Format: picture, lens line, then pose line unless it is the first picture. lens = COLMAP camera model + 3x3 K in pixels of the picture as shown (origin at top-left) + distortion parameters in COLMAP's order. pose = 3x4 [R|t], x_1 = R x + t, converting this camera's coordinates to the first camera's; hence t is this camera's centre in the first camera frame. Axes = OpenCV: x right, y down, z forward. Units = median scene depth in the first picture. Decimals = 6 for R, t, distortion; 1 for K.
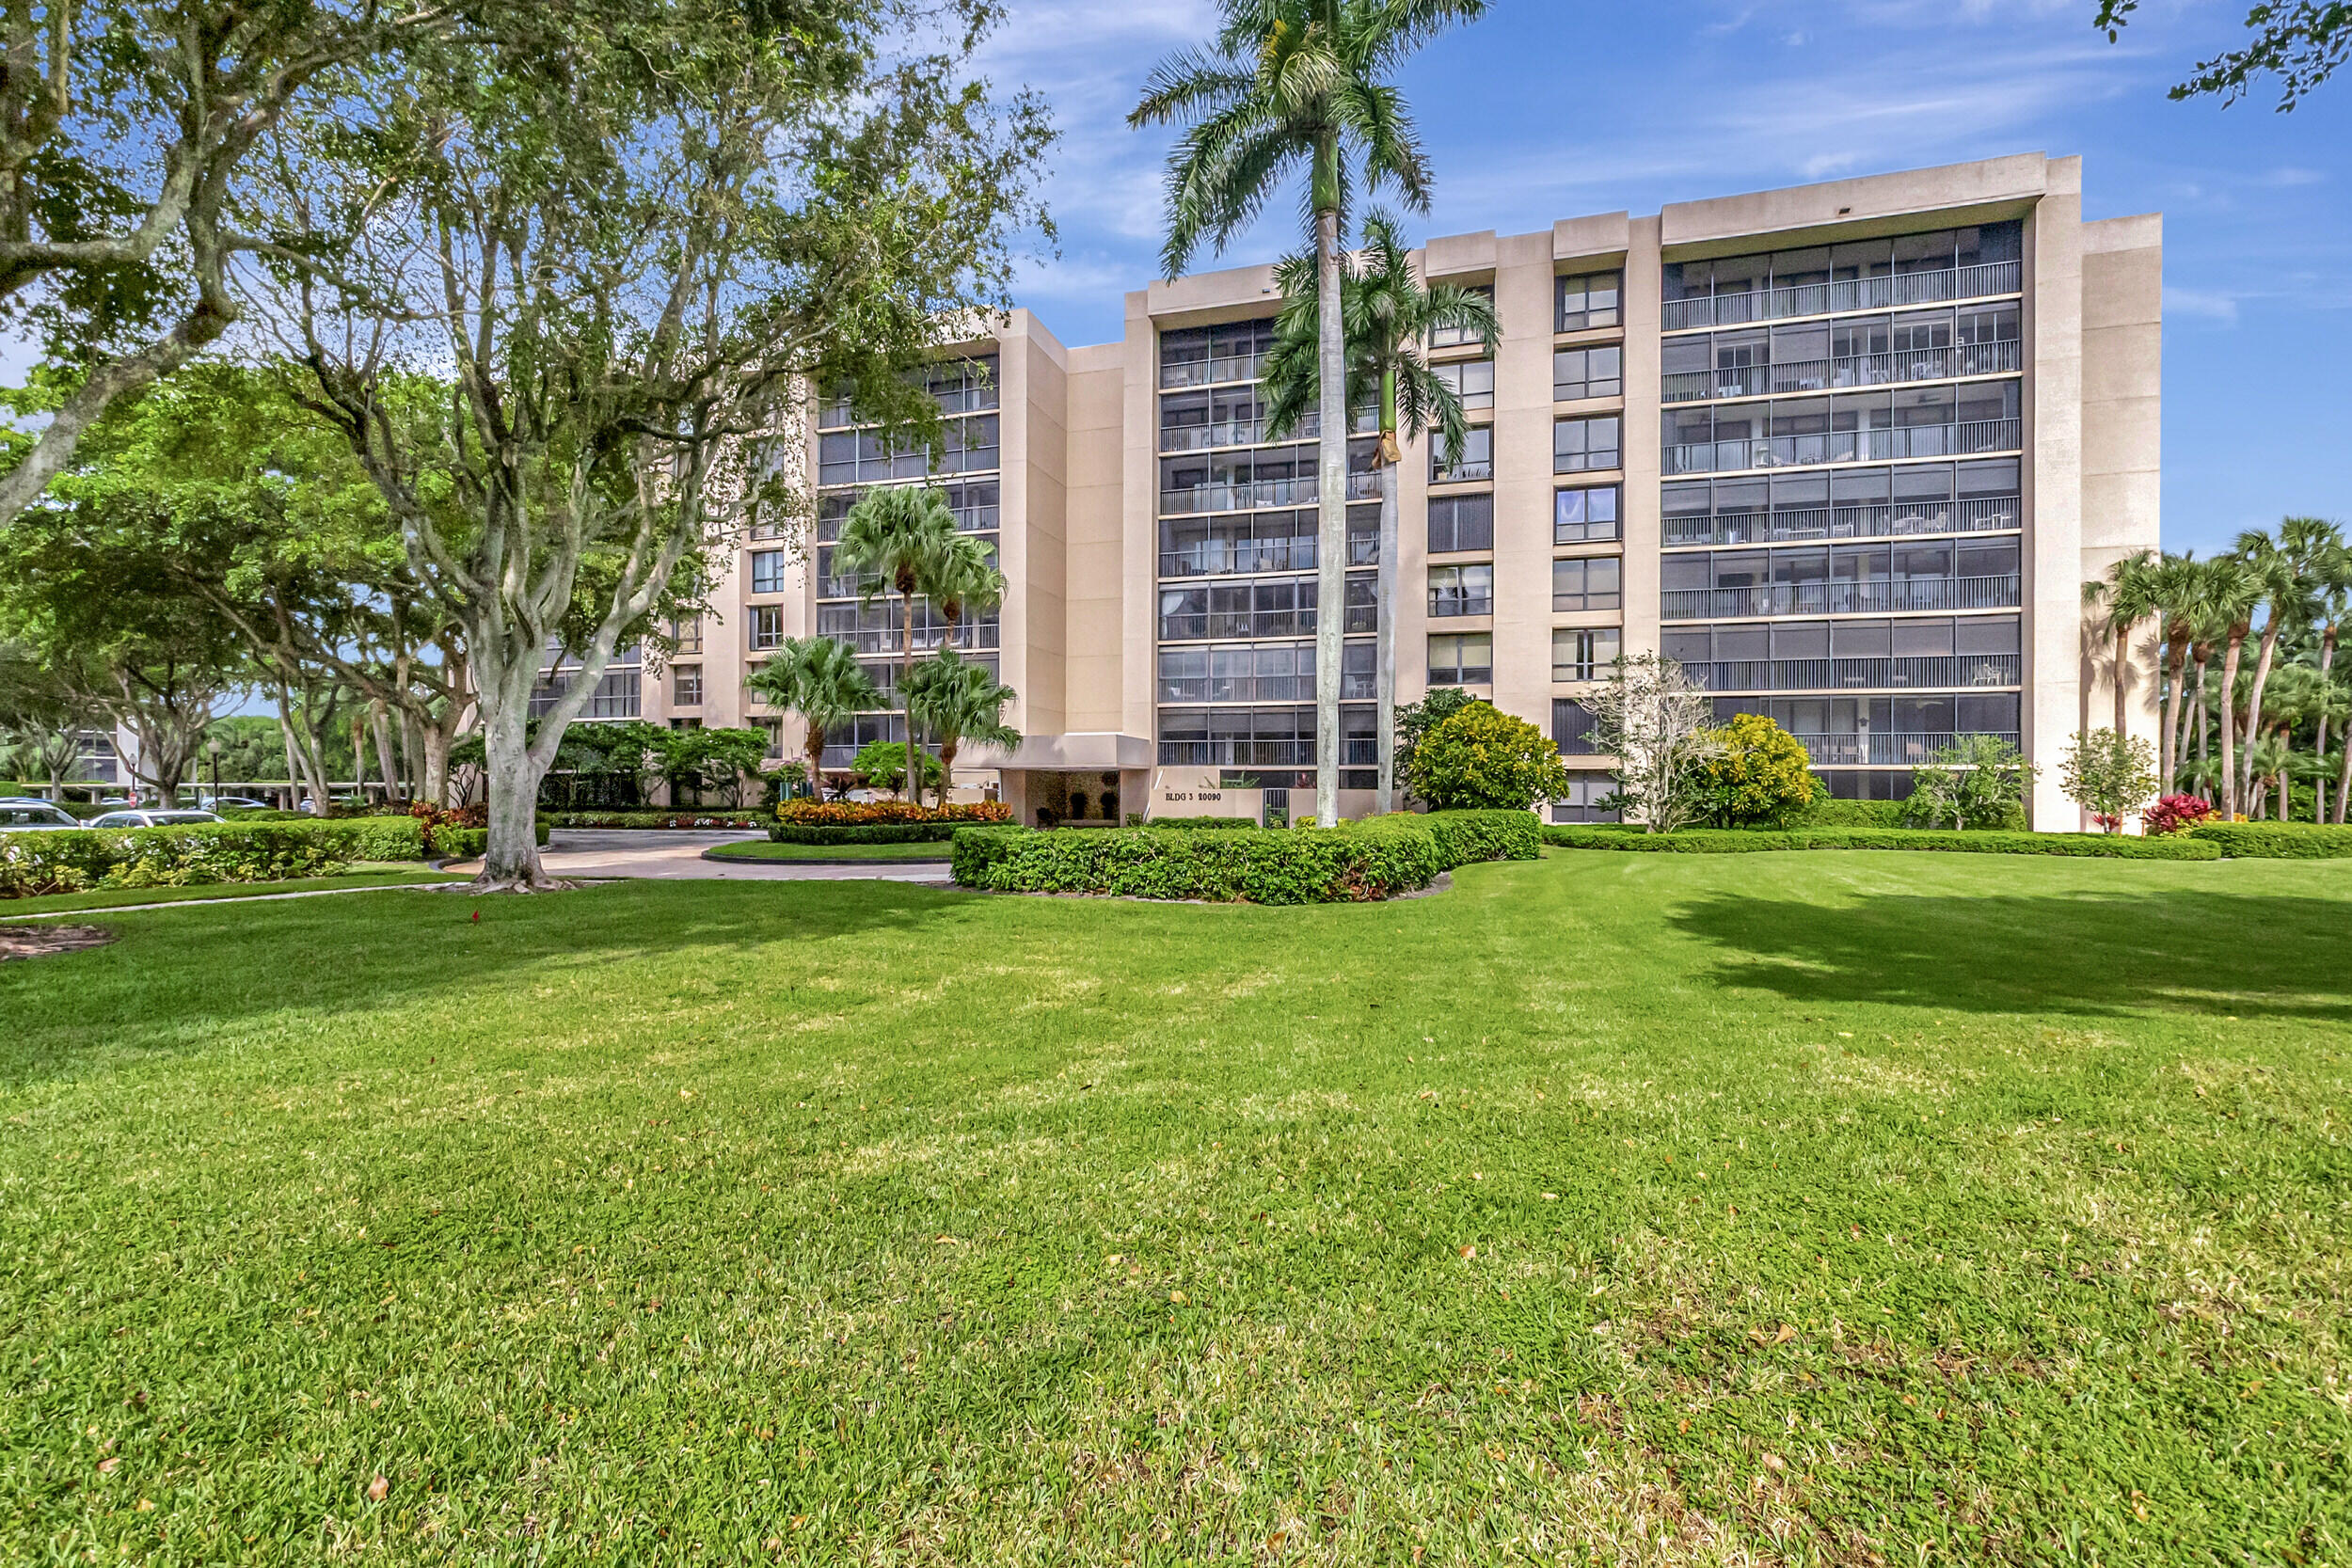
lens RADIAL K [[1041.2, 0, 1180.0], [0, 1041.2, 792.9], [0, 0, 1]] dist [-0.002626, 0.000257]
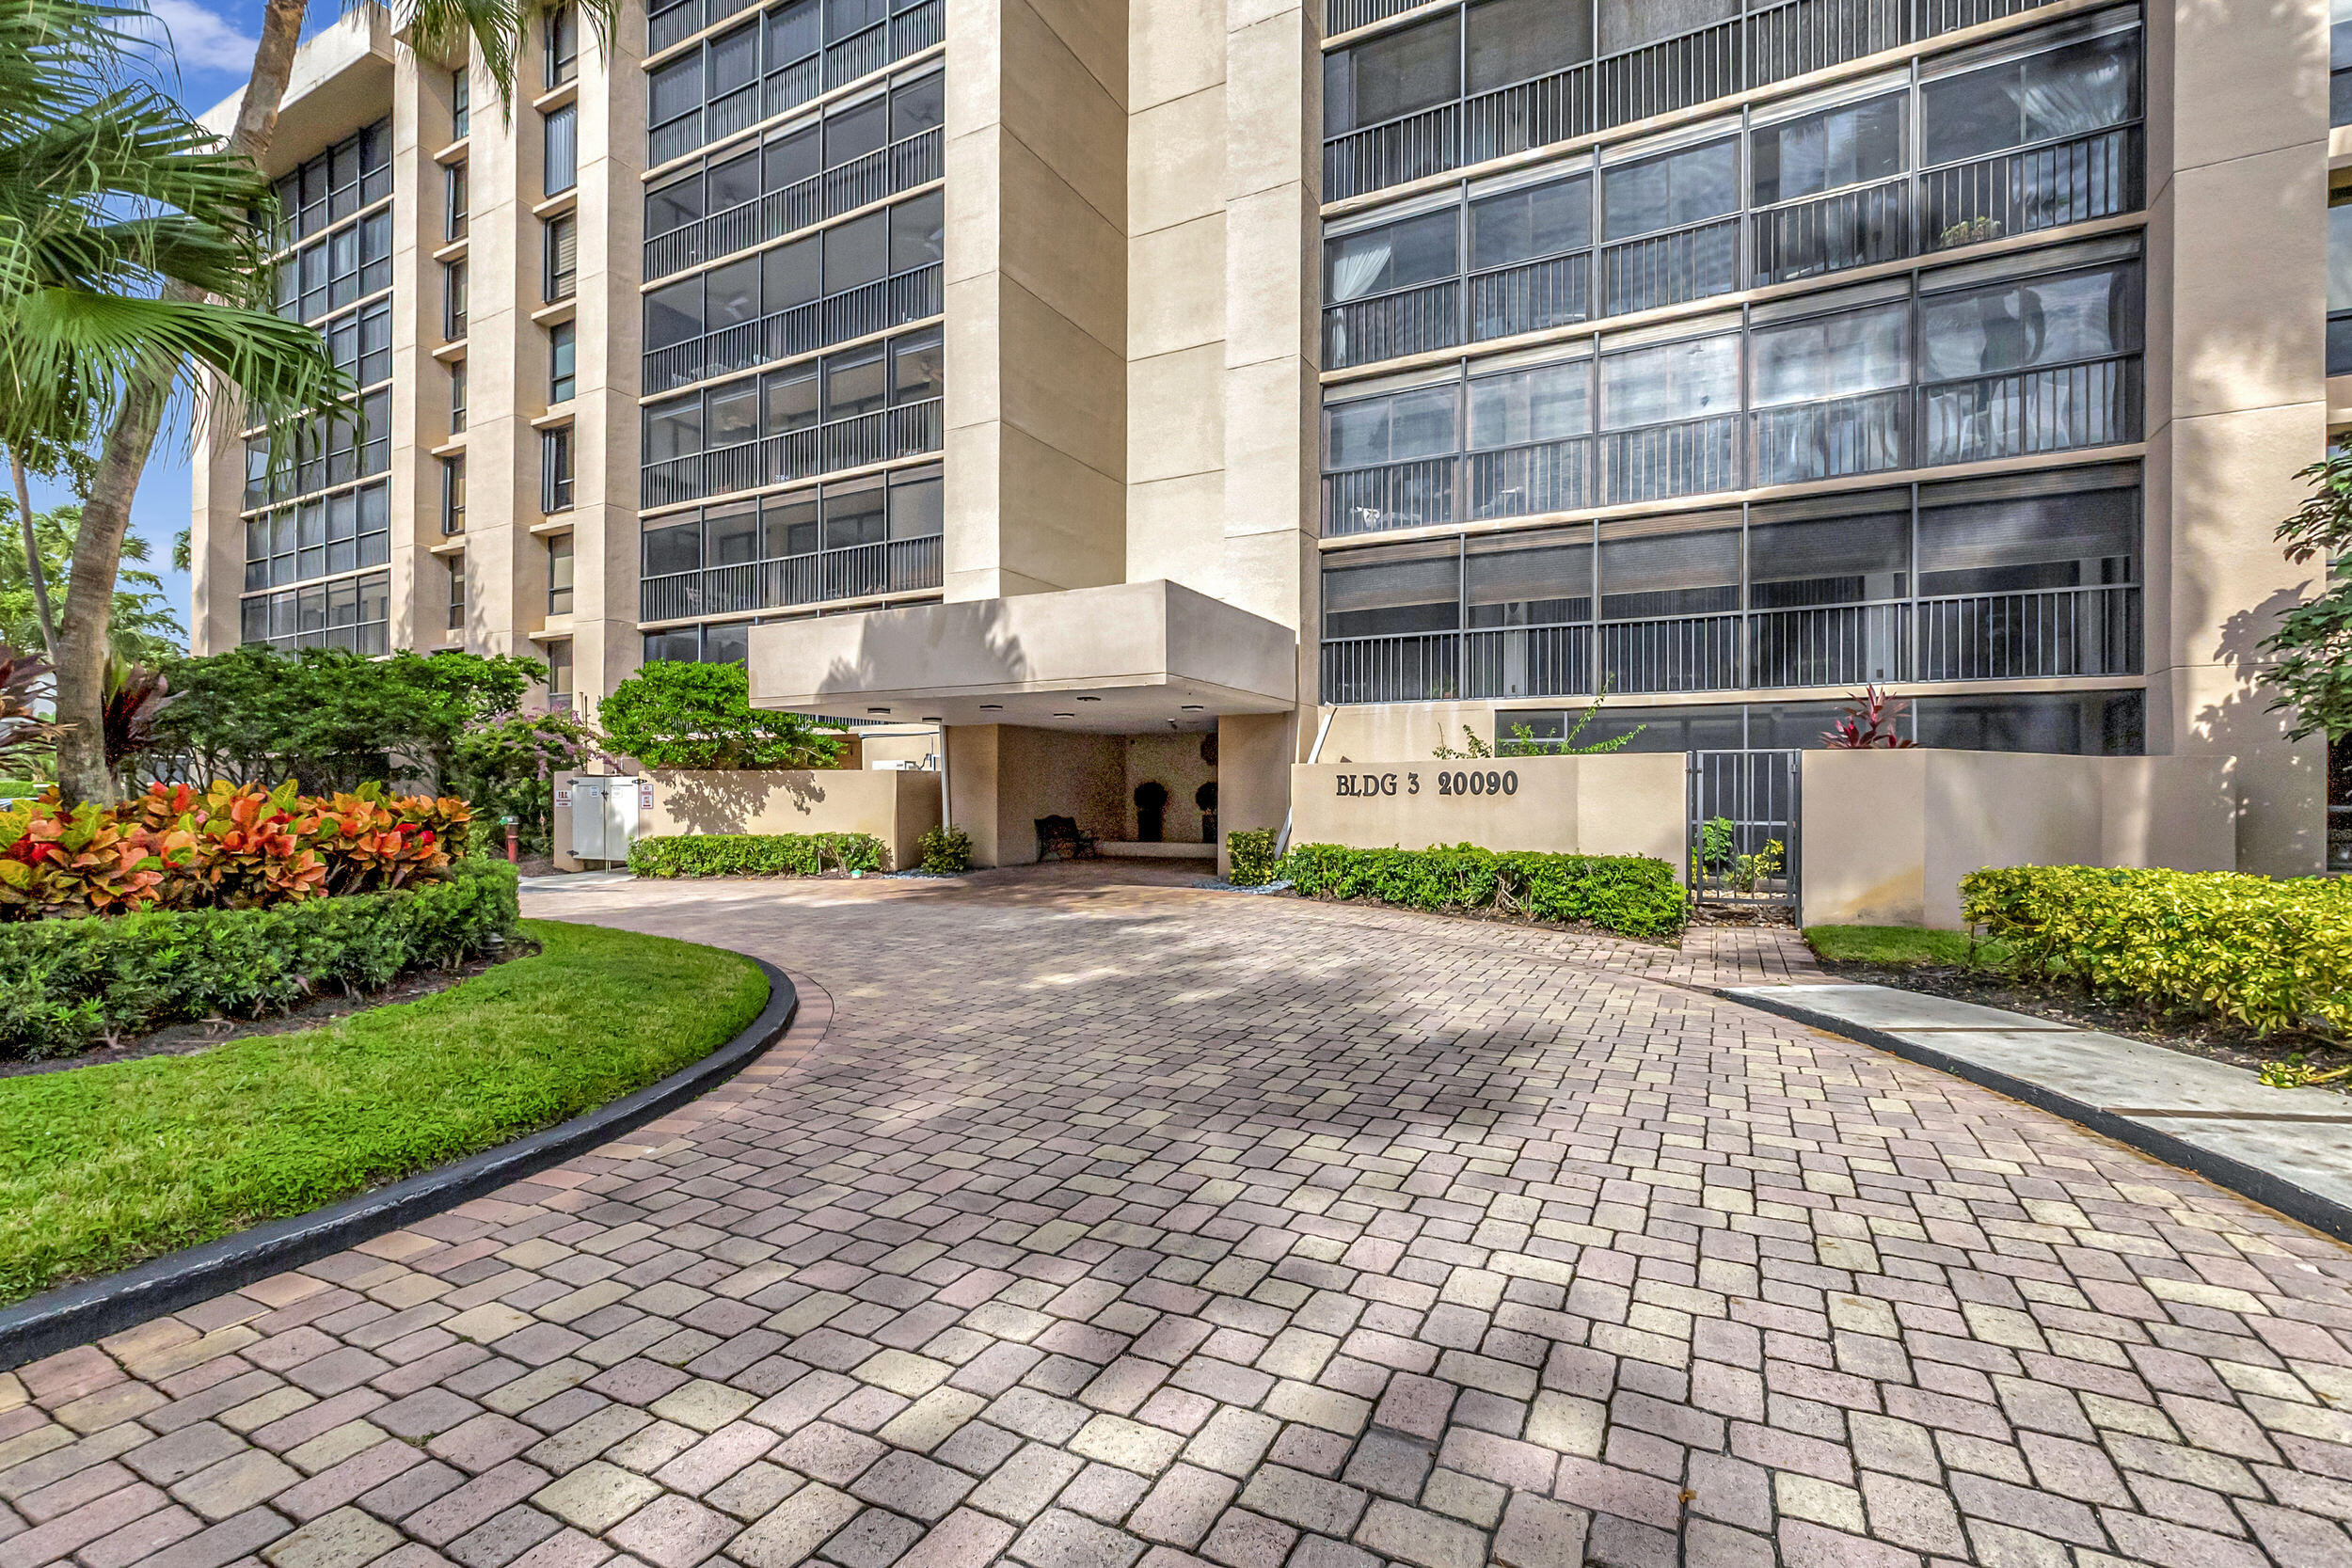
lens RADIAL K [[1041.2, 0, 1167.7], [0, 1041.2, 794.4], [0, 0, 1]] dist [-0.002626, 0.000257]
pose [[0.981111, 0.000994, -0.193442, -0.001963], [-0.000776, 0.999999, 0.001203, 0.006278], [0.193443, -0.001031, 0.981111, 0.628727]]
